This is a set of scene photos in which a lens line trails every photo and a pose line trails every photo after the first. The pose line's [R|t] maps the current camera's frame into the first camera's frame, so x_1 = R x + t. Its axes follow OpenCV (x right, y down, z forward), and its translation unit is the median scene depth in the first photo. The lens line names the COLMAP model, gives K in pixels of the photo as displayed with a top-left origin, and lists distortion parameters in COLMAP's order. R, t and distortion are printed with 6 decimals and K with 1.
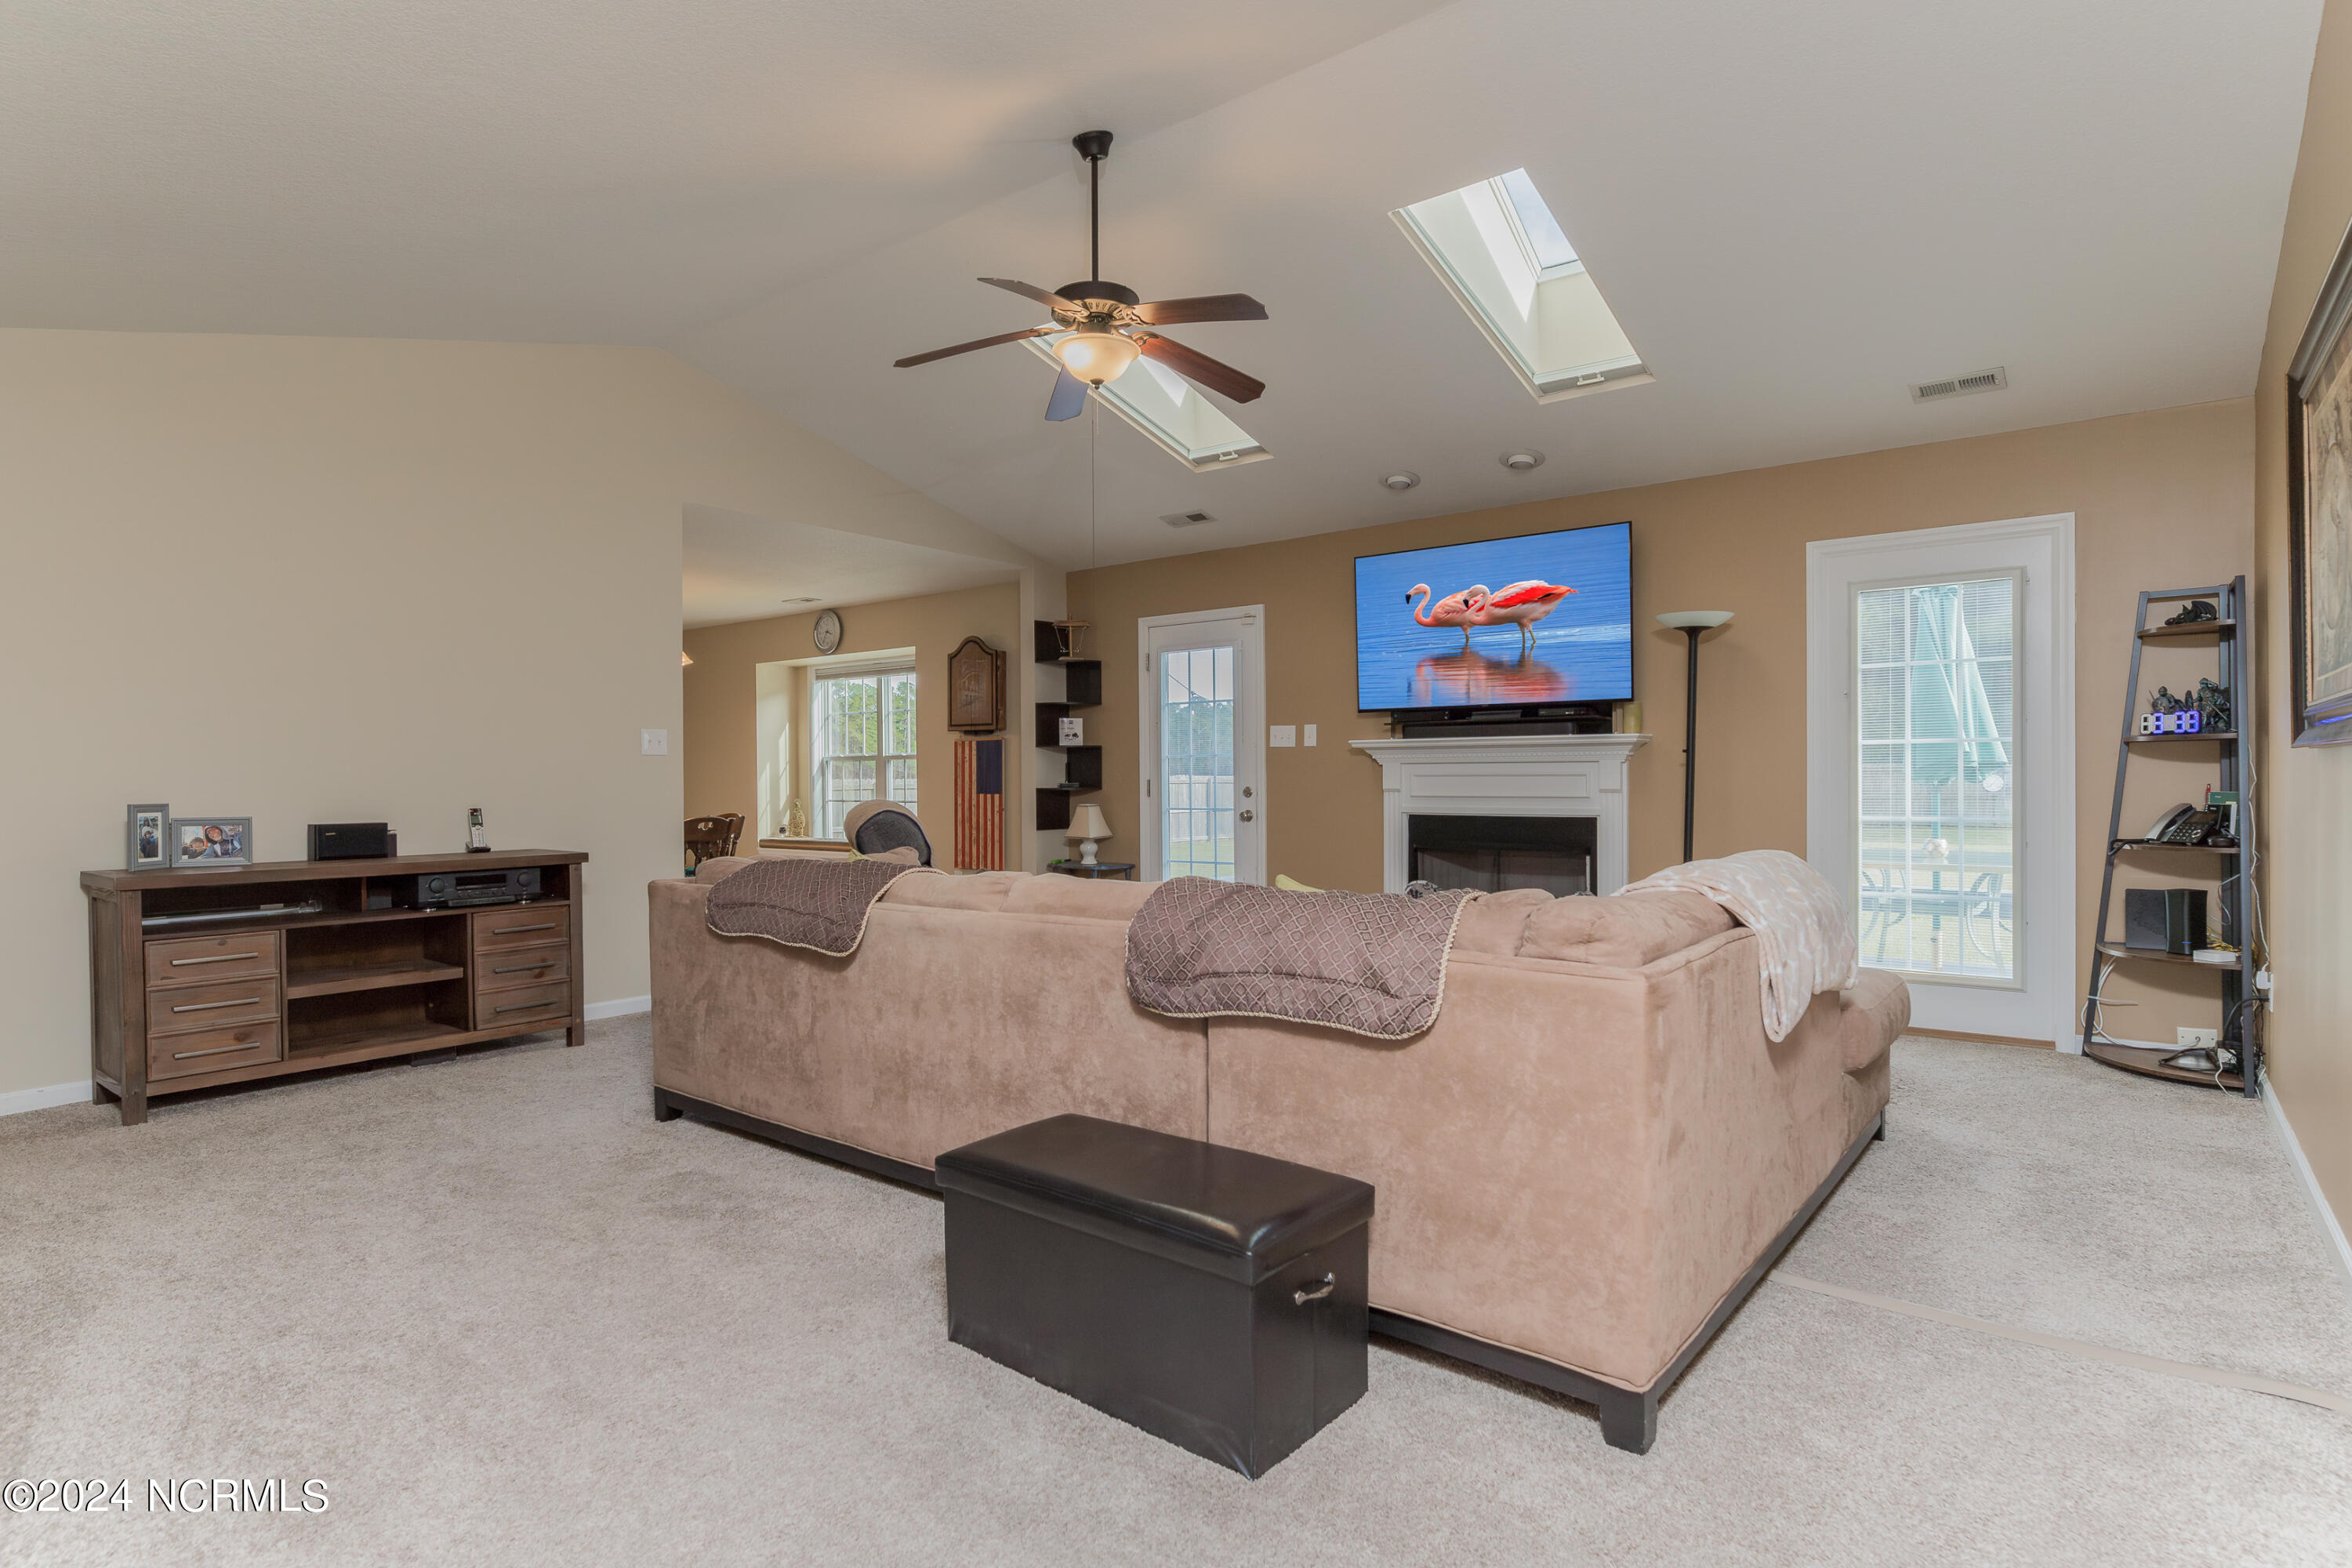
lens RADIAL K [[1192.5, 0, 1176.0], [0, 1192.5, 784.0], [0, 0, 1]] dist [0.000316, 0.000178]
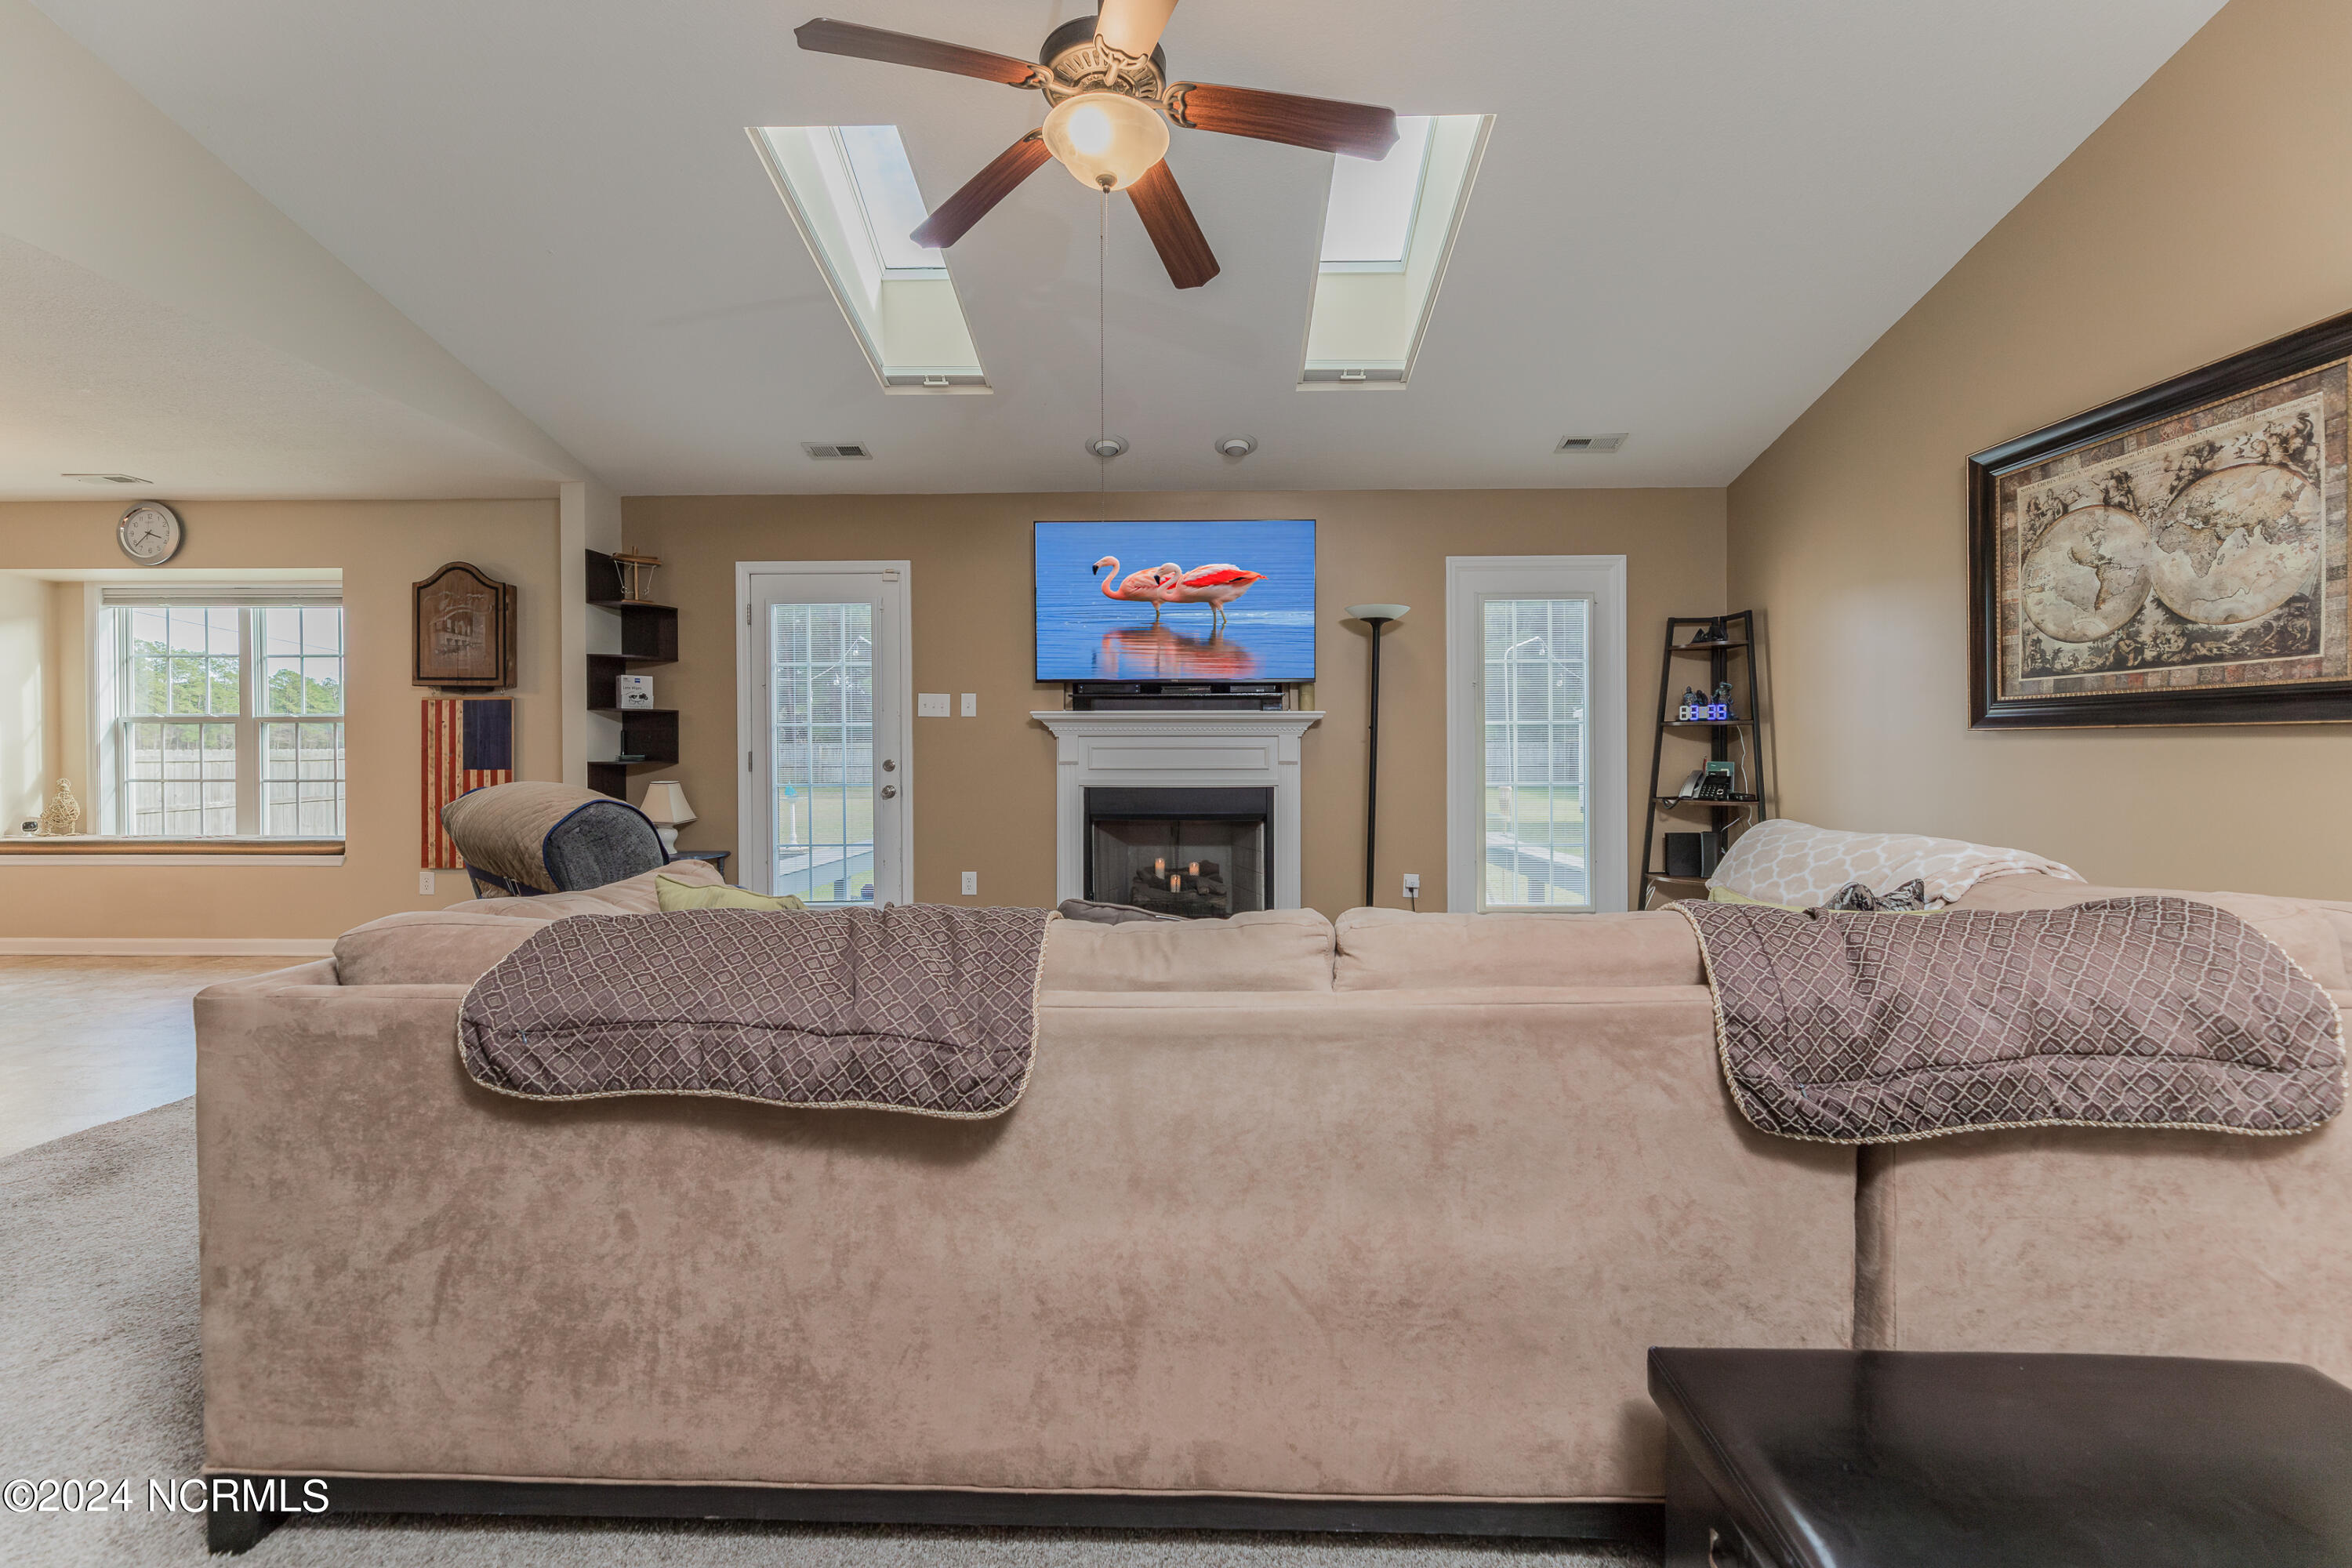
lens RADIAL K [[961.0, 0, 1179.0], [0, 961.0, 750.0], [0, 0, 1]] dist [0.001287, 0.000314]
pose [[0.804762, 0.003203, 0.593588, -0.215697], [0.000161, 0.999984, -0.005614, -0.000912], [-0.593597, 0.004613, 0.804749, 0.307768]]
